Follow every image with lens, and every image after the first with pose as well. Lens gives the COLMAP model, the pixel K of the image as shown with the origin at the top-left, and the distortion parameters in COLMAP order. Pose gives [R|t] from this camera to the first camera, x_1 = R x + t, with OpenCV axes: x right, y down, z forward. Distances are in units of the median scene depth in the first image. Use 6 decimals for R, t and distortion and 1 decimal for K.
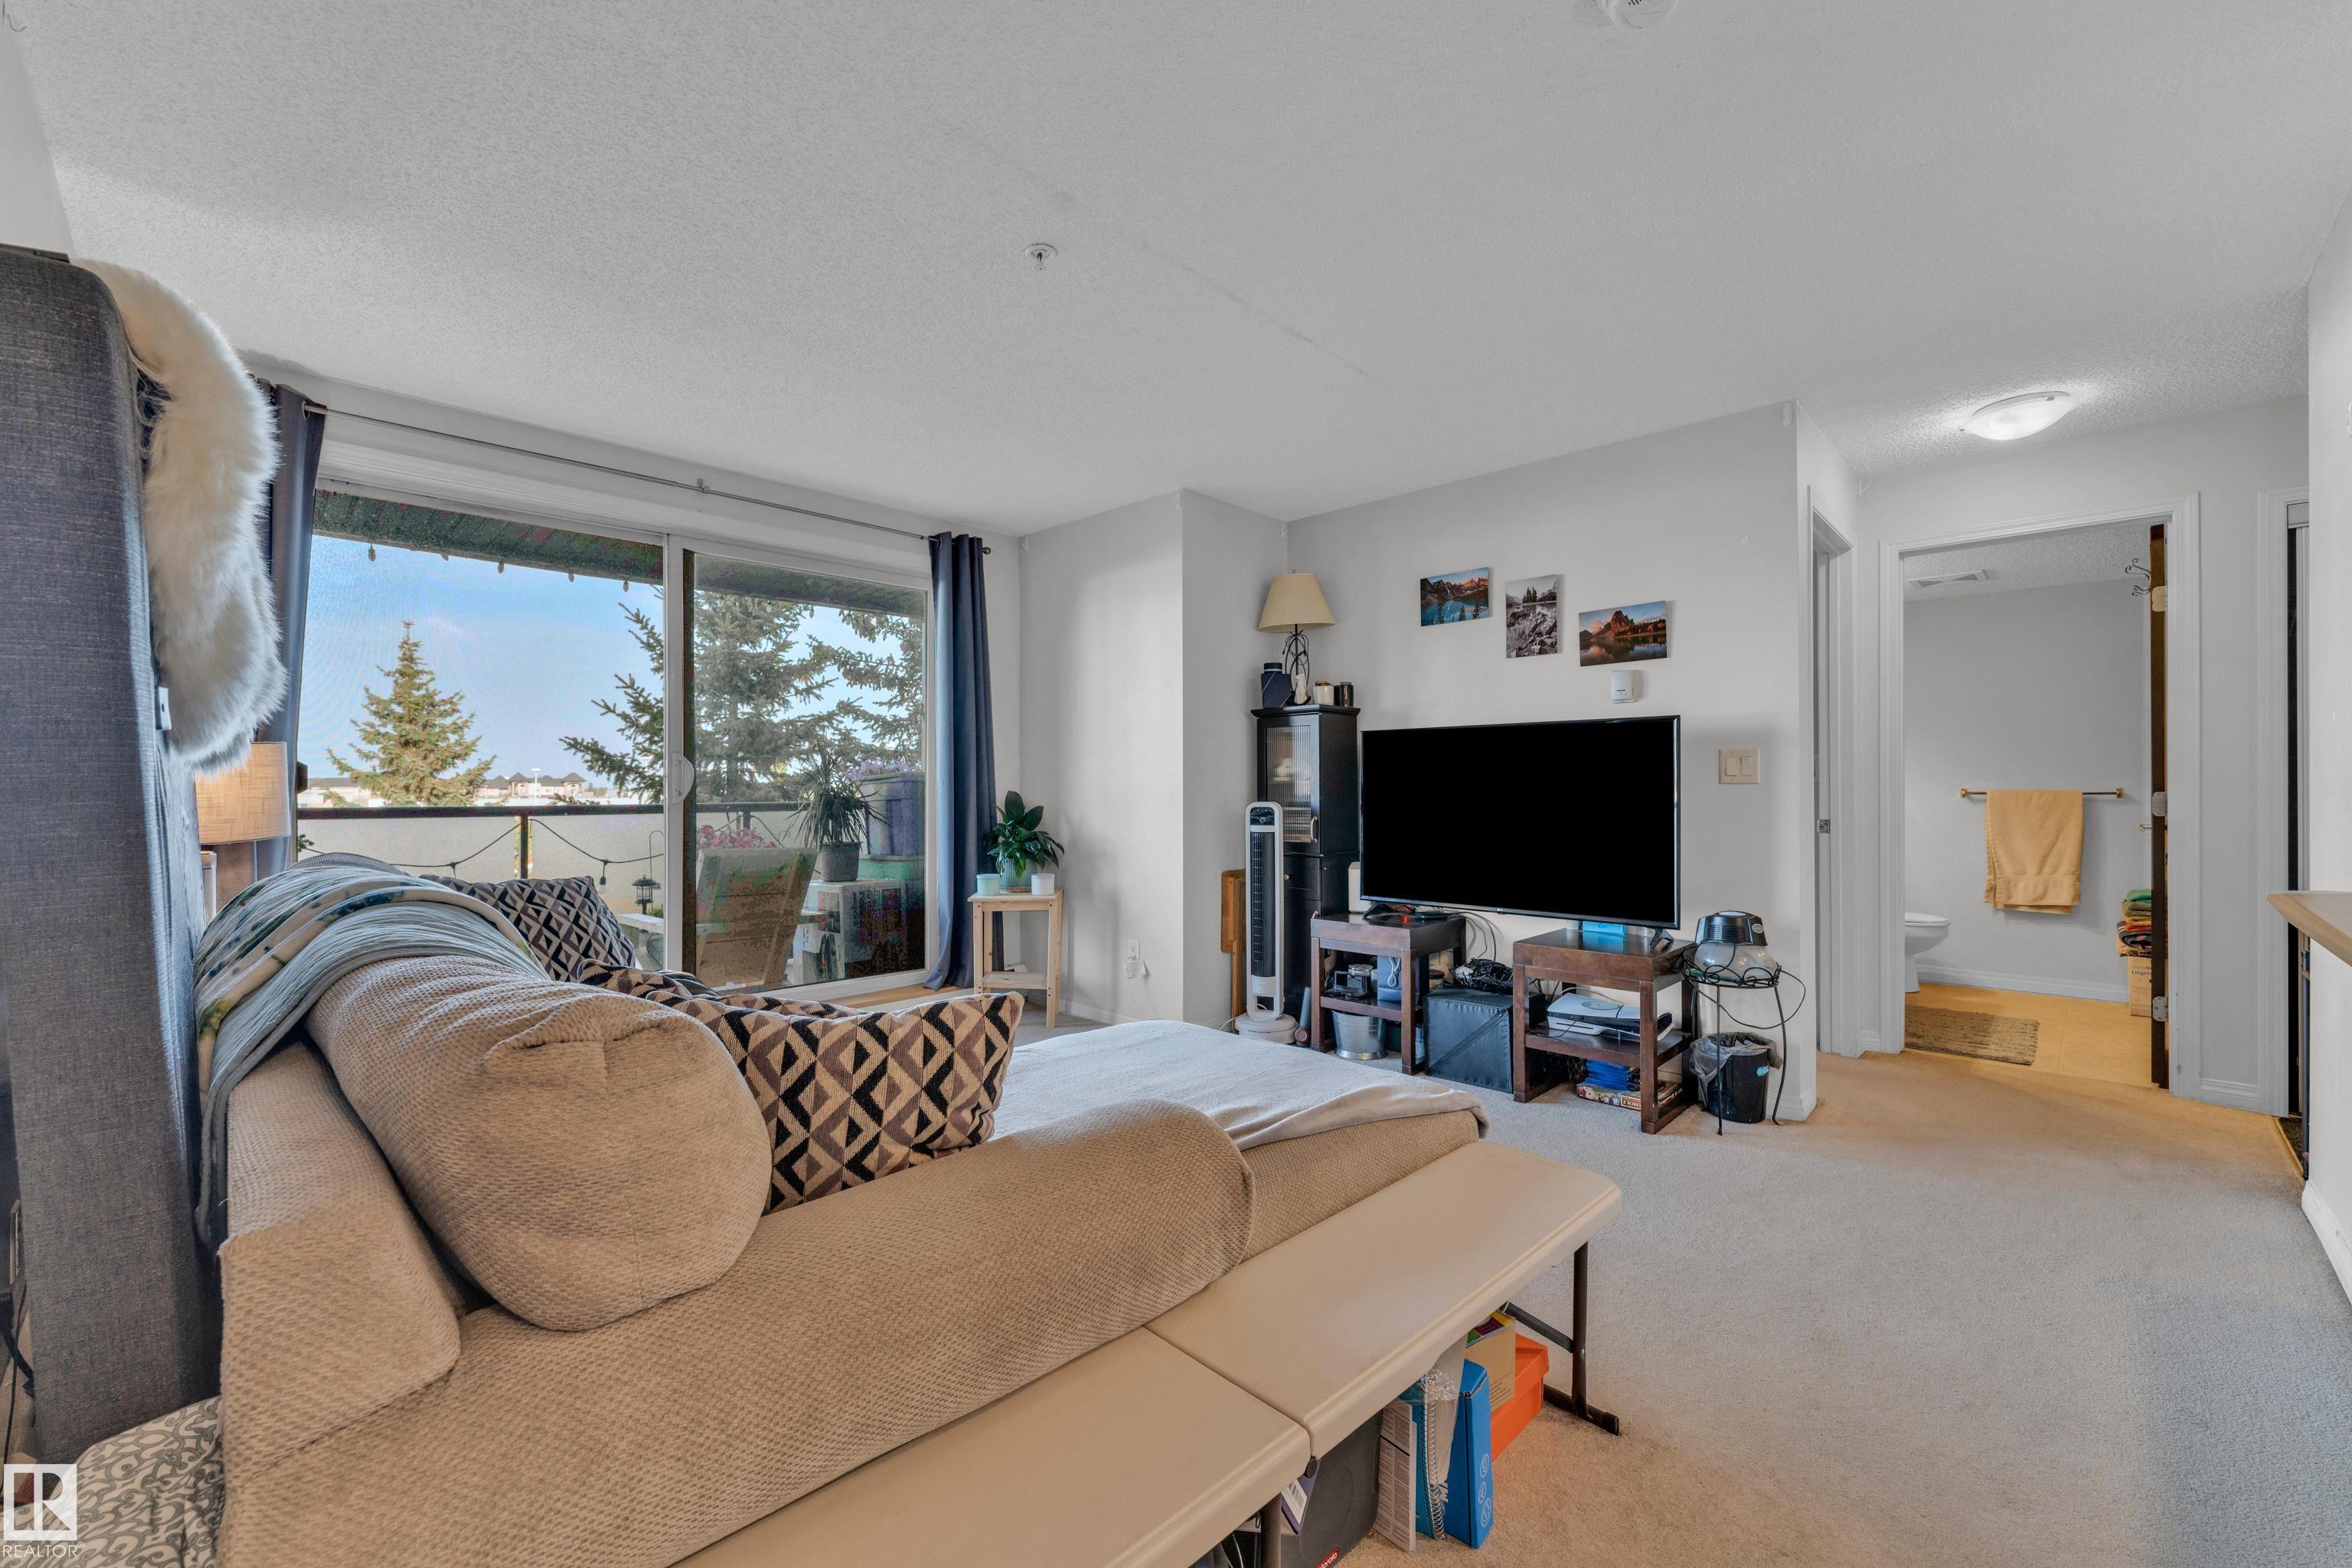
lens RADIAL K [[951.7, 0, 1168.4], [0, 951.7, 782.6], [0, 0, 1]] dist [-0.000928, 0.000304]
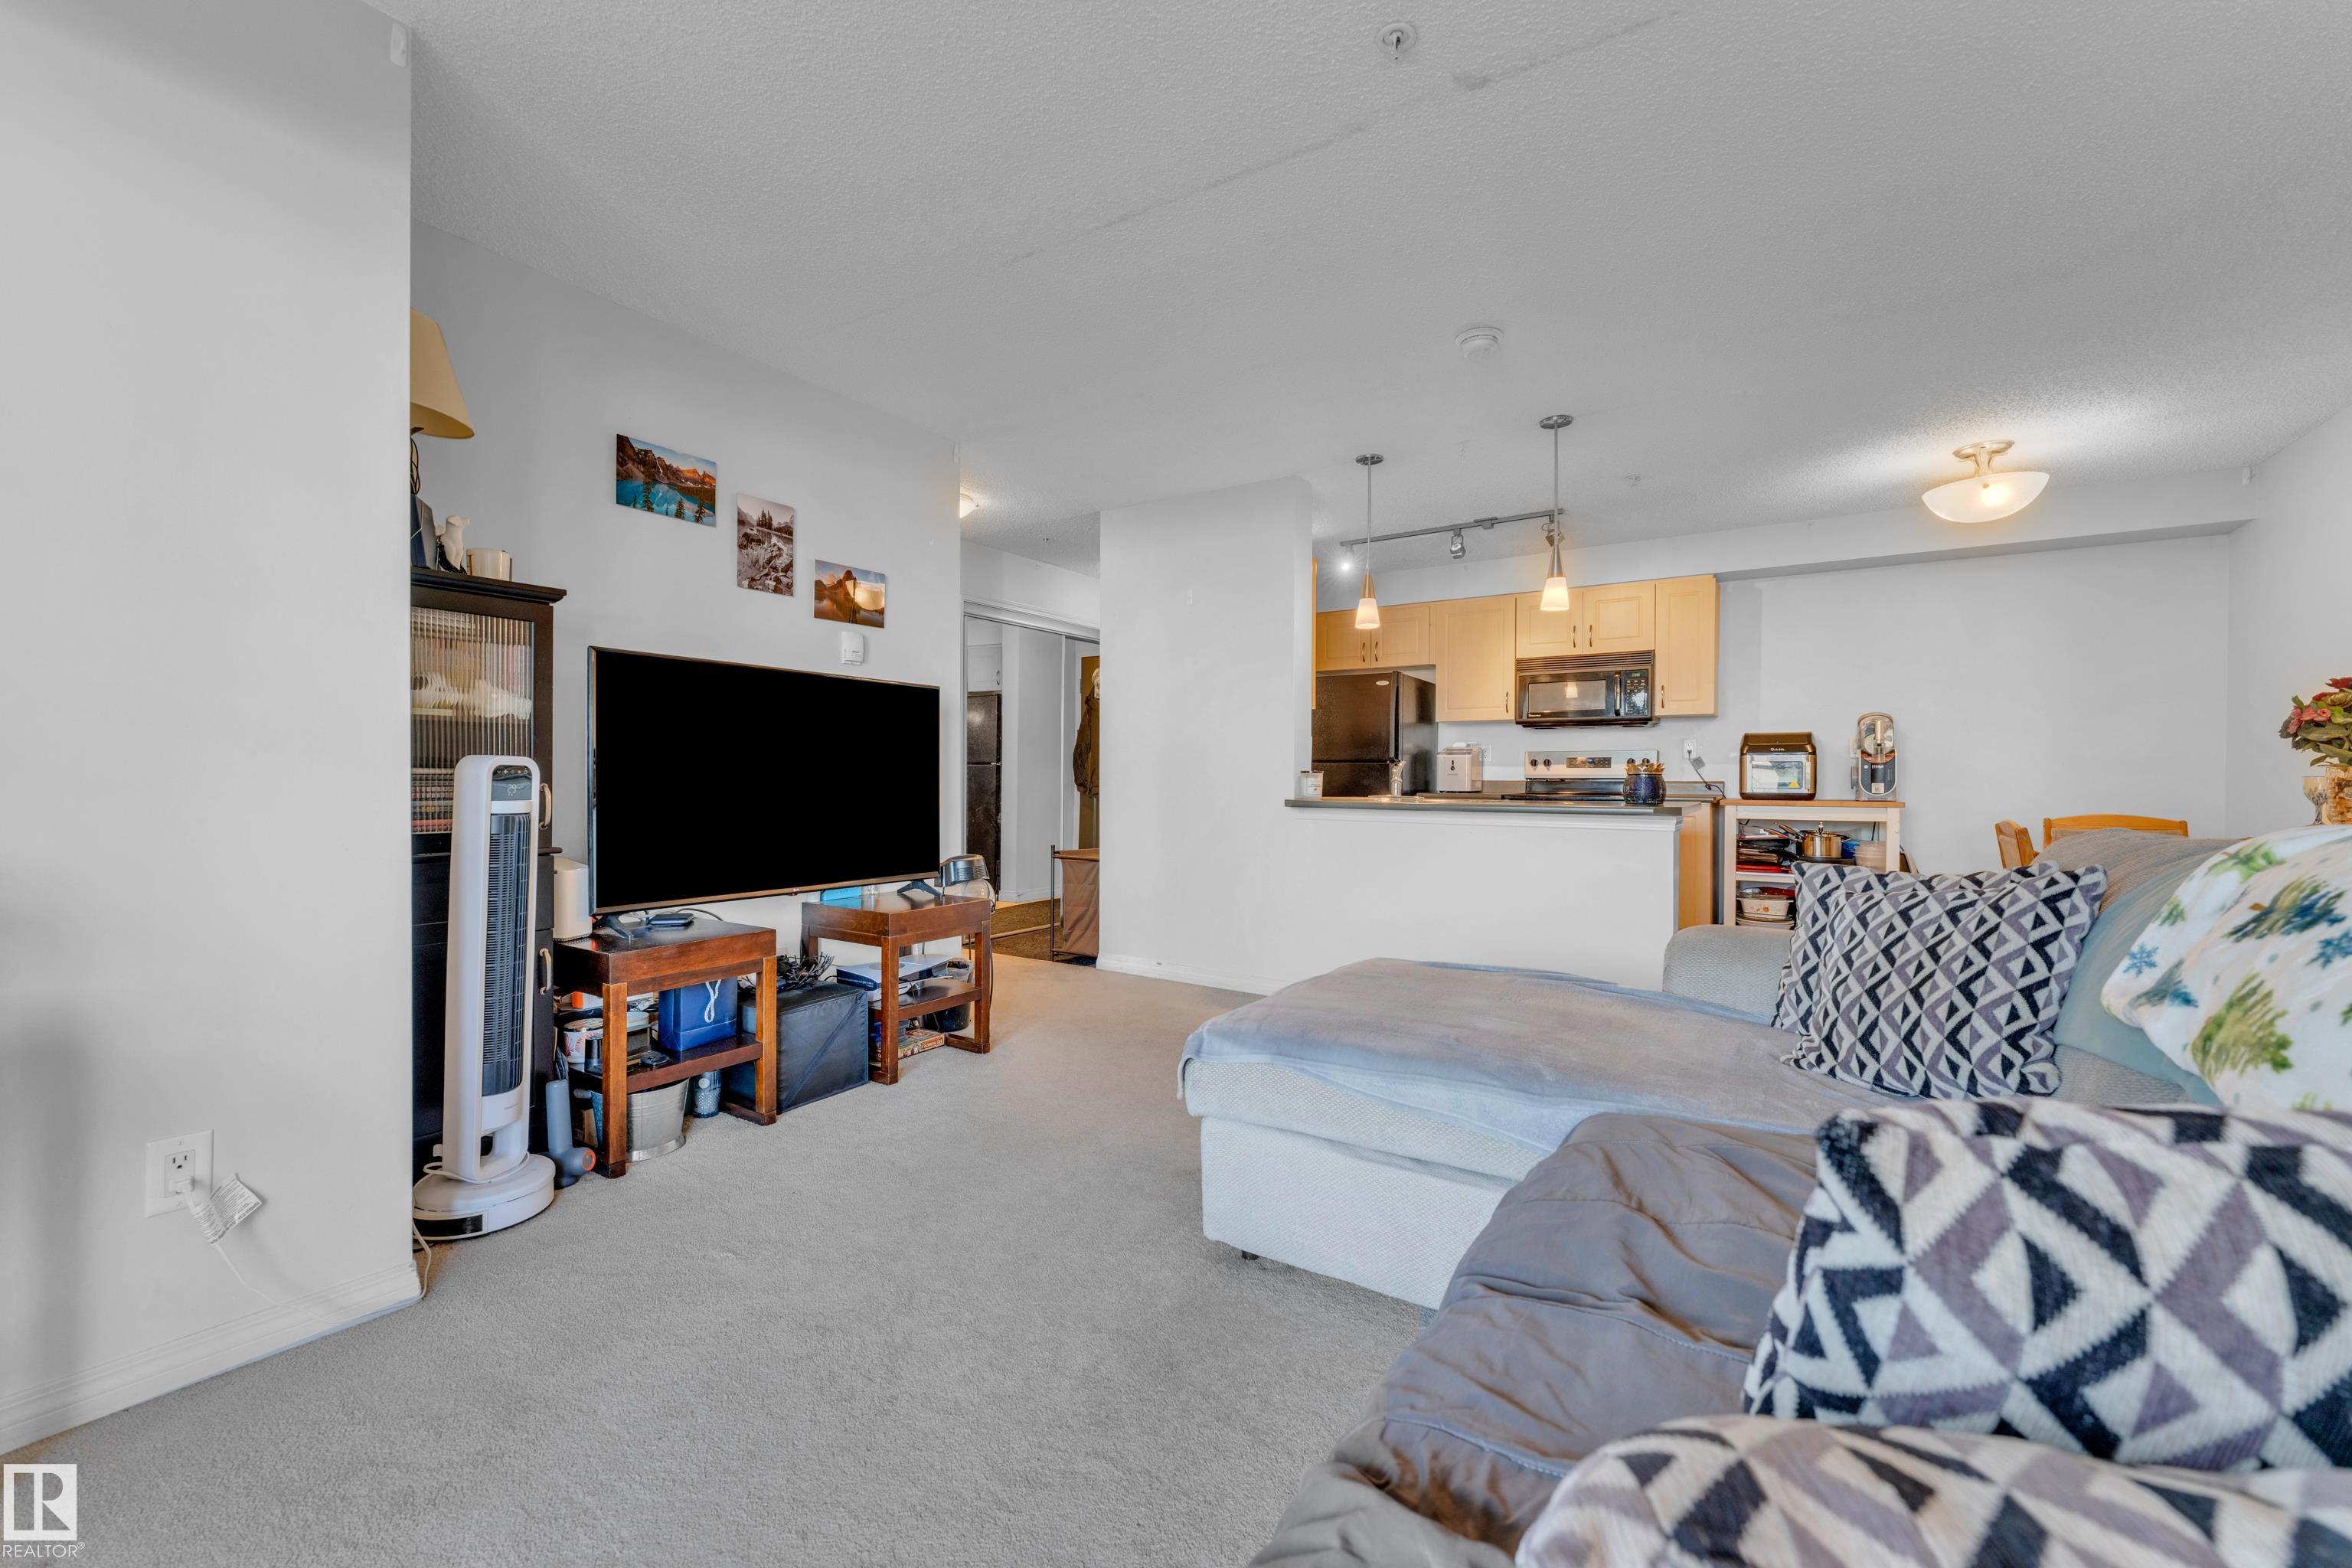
lens RADIAL K [[951.7, 0, 1168.4], [0, 951.7, 782.6], [0, 0, 1]] dist [-0.000928, 0.000304]
pose [[-0.195440, 0.004382, 0.980706, -0.522545], [-0.003755, 0.999979, -0.005217, 0.040056], [-0.980709, -0.004702, -0.195419, 0.820670]]
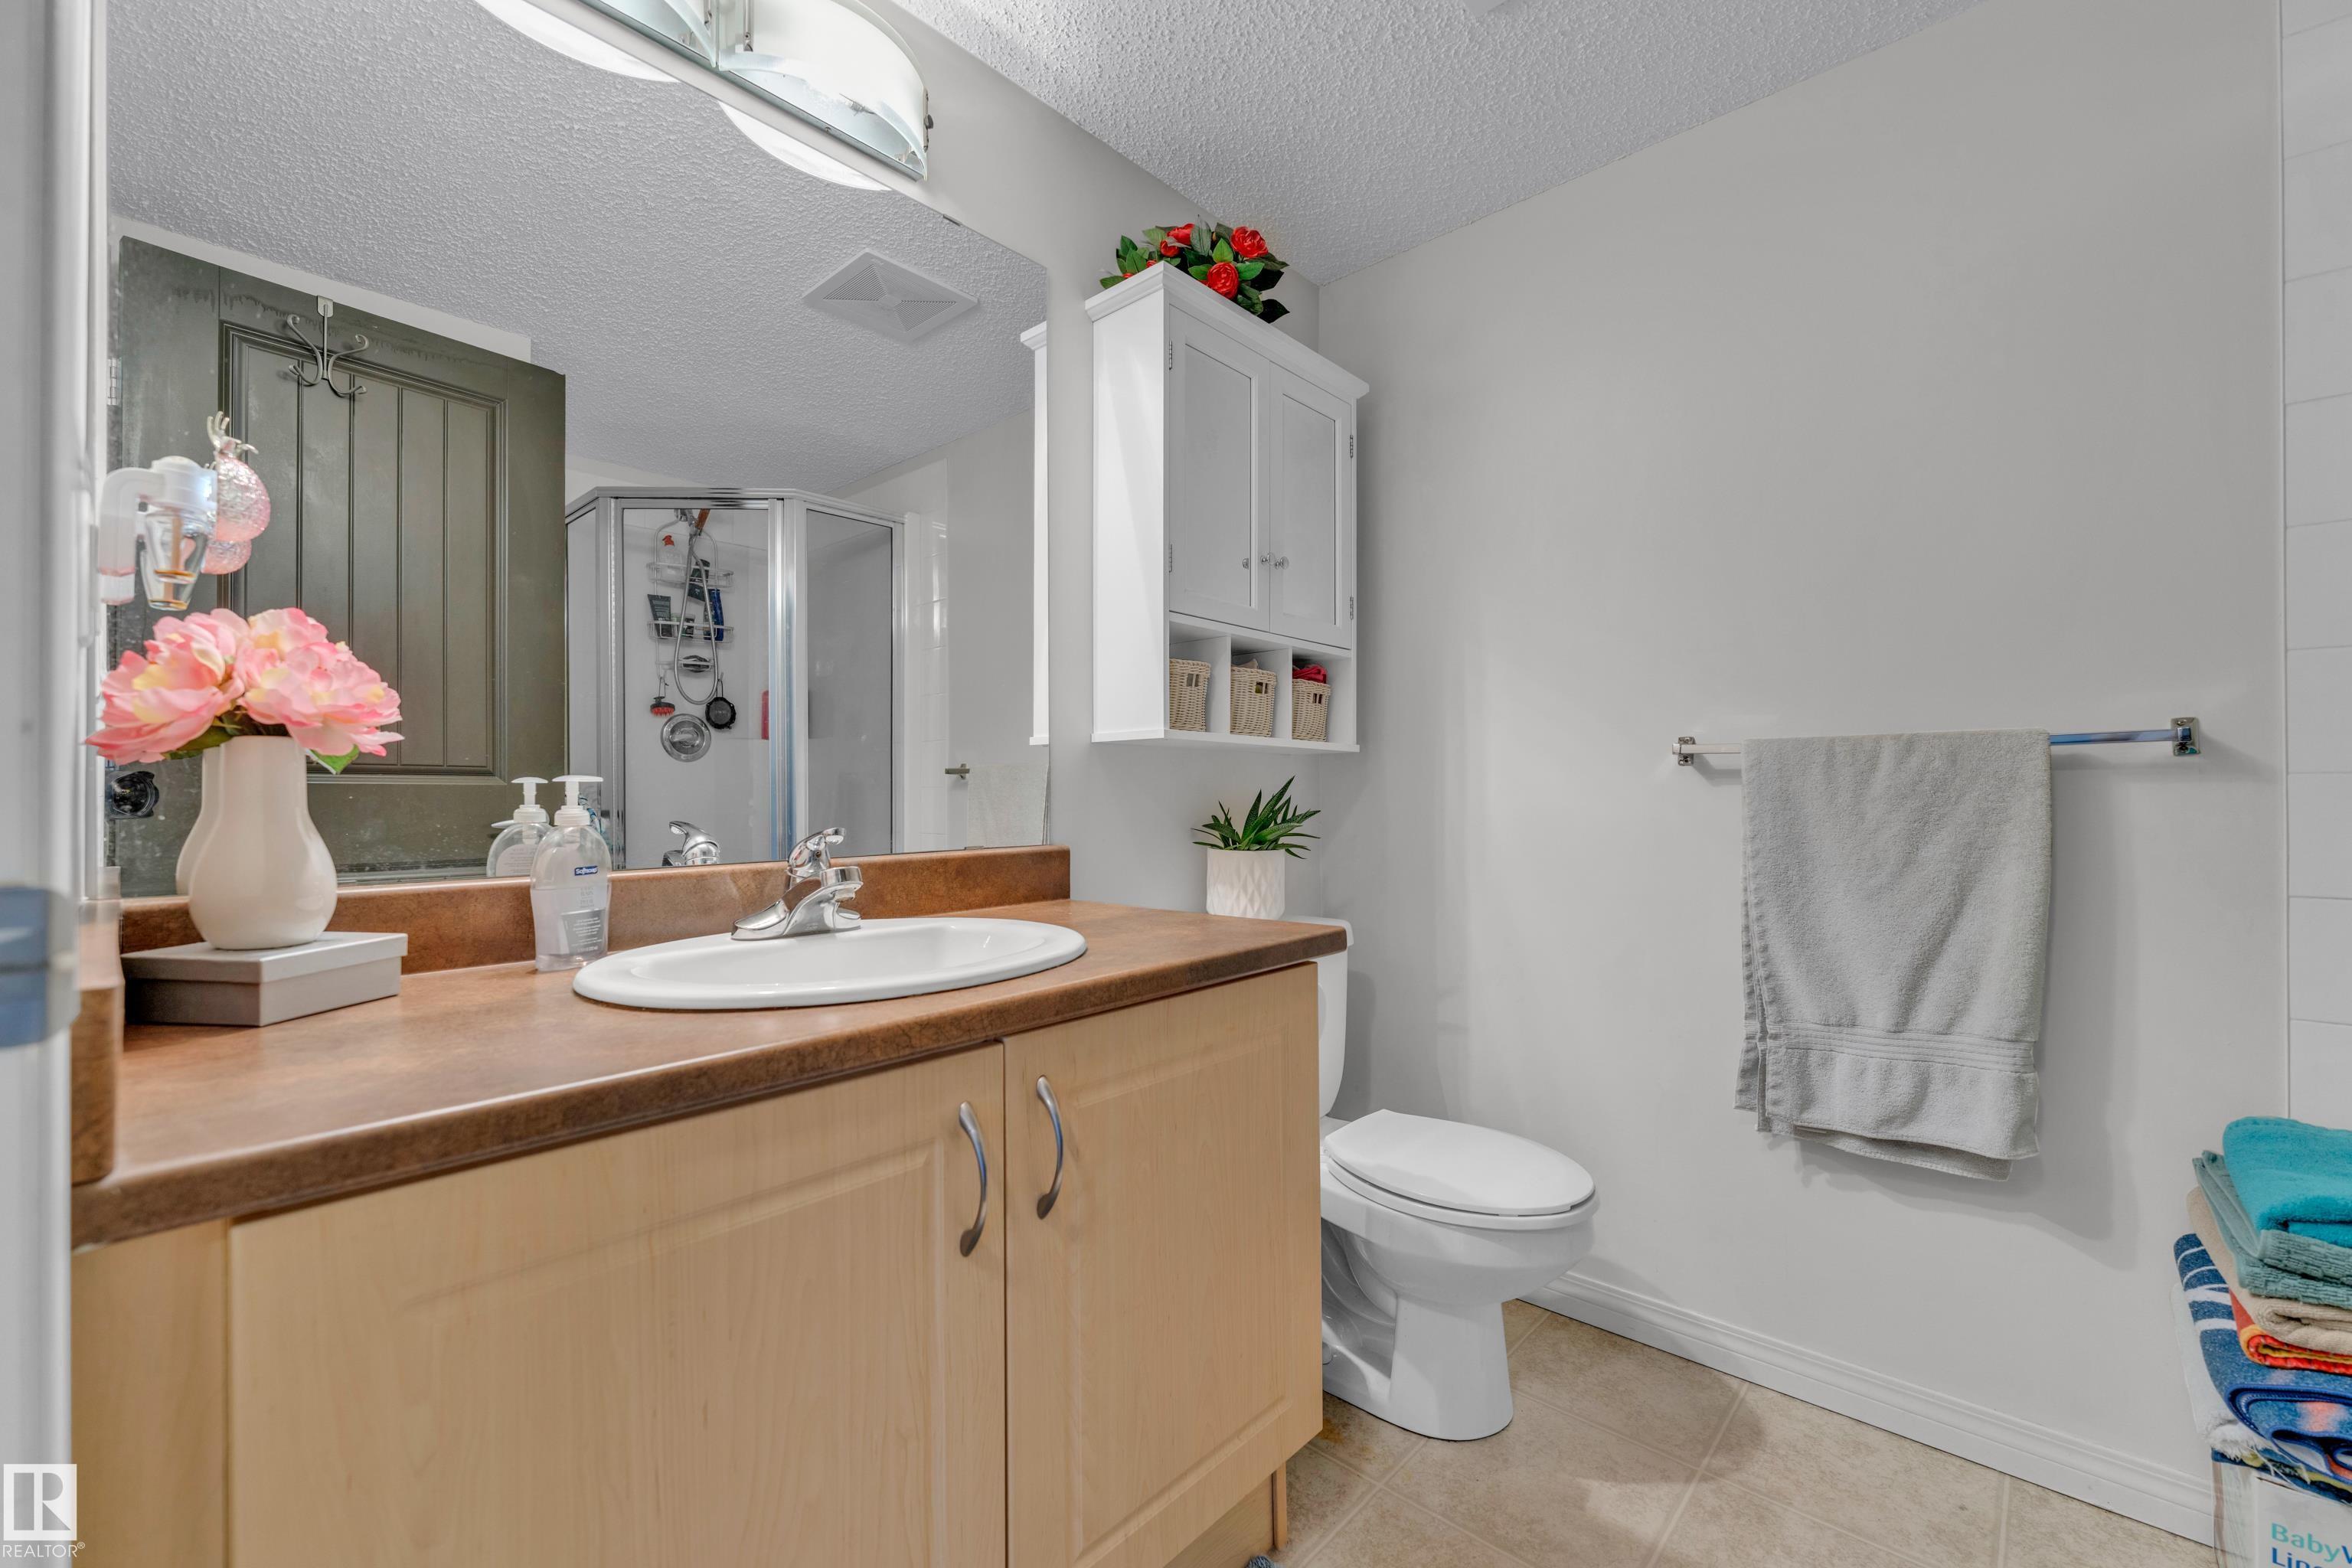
lens RADIAL K [[989.1, 0, 1176.0], [0, 989.1, 784.0], [0, 0, 1]] dist [0.001456, 0.000260]
pose [[0.998656, -0.000995, 0.051827, 0.905601], [0.000820, 0.999994, 0.003401, 0.028879], [-0.051830, -0.003354, 0.998650, 0.947977]]
